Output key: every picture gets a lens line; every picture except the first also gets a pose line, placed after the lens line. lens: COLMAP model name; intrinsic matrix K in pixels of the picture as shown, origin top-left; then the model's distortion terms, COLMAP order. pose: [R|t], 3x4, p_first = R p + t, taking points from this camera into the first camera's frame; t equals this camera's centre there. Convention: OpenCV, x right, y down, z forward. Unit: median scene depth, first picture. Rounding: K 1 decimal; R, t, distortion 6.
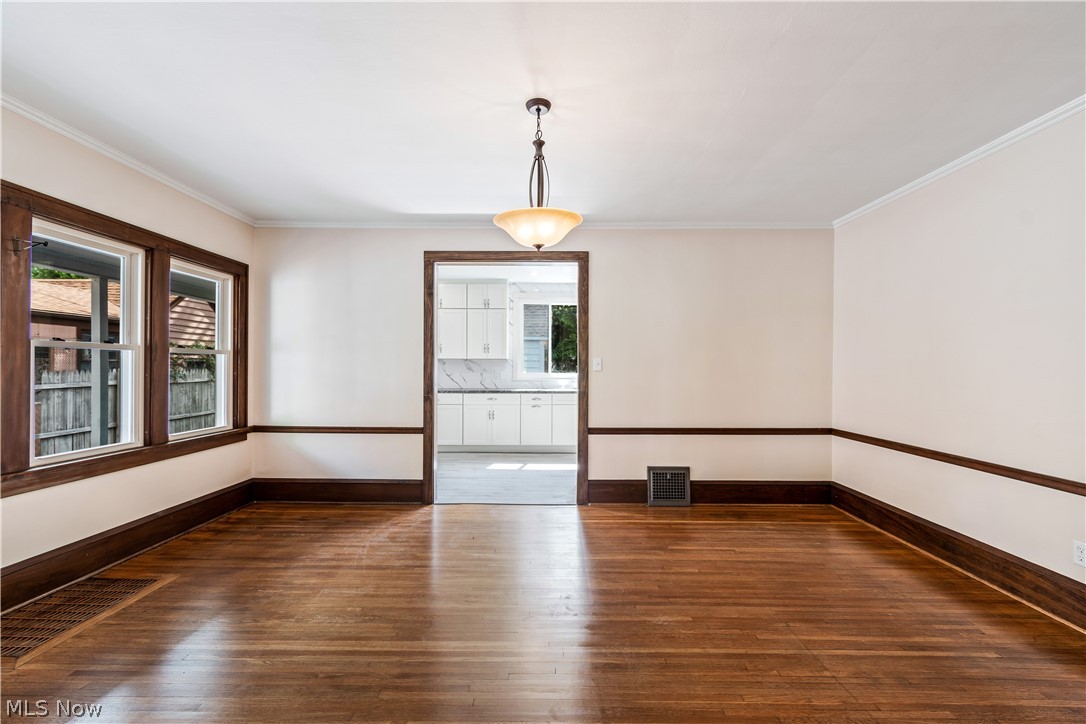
lens RADIAL K [[474.9, 0, 545.2], [0, 474.9, 365.8], [0, 0, 1]] dist [-0.000297, -0.000190]
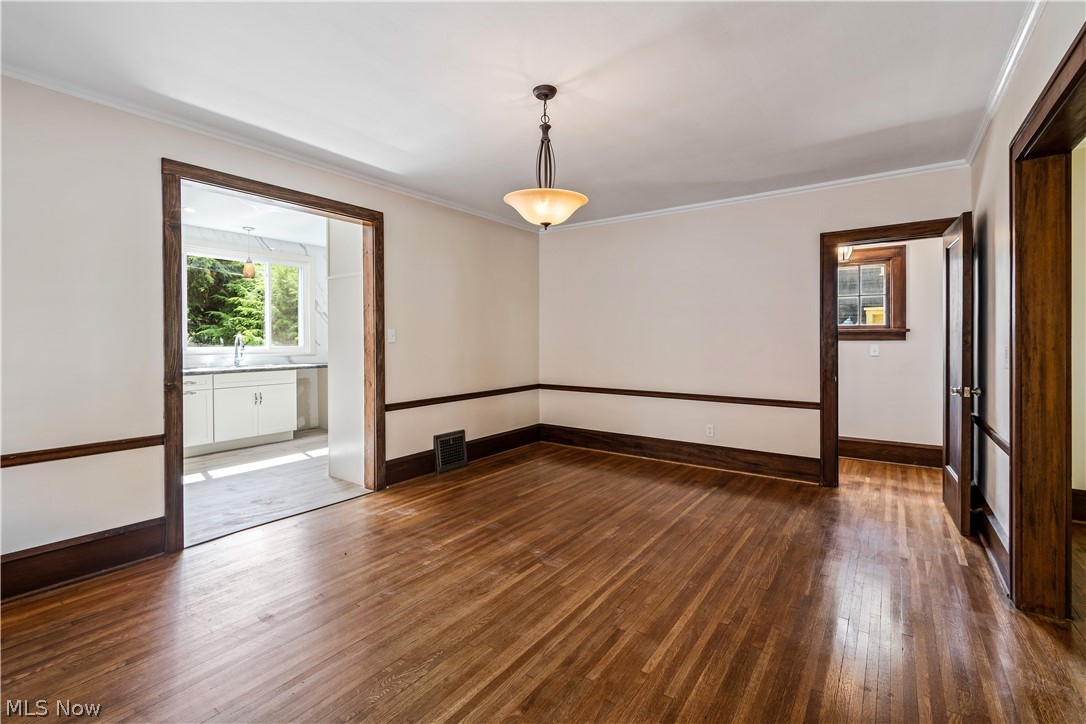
lens RADIAL K [[474.9, 0, 553.7], [0, 474.9, 338.5], [0, 0, 1]] dist [-0.000297, -0.000190]
pose [[0.576937, -0.003713, 0.816780, -0.475051], [0.001697, 0.999993, 0.003346, -0.000117], [-0.816787, -0.000544, 0.576940, 0.204128]]
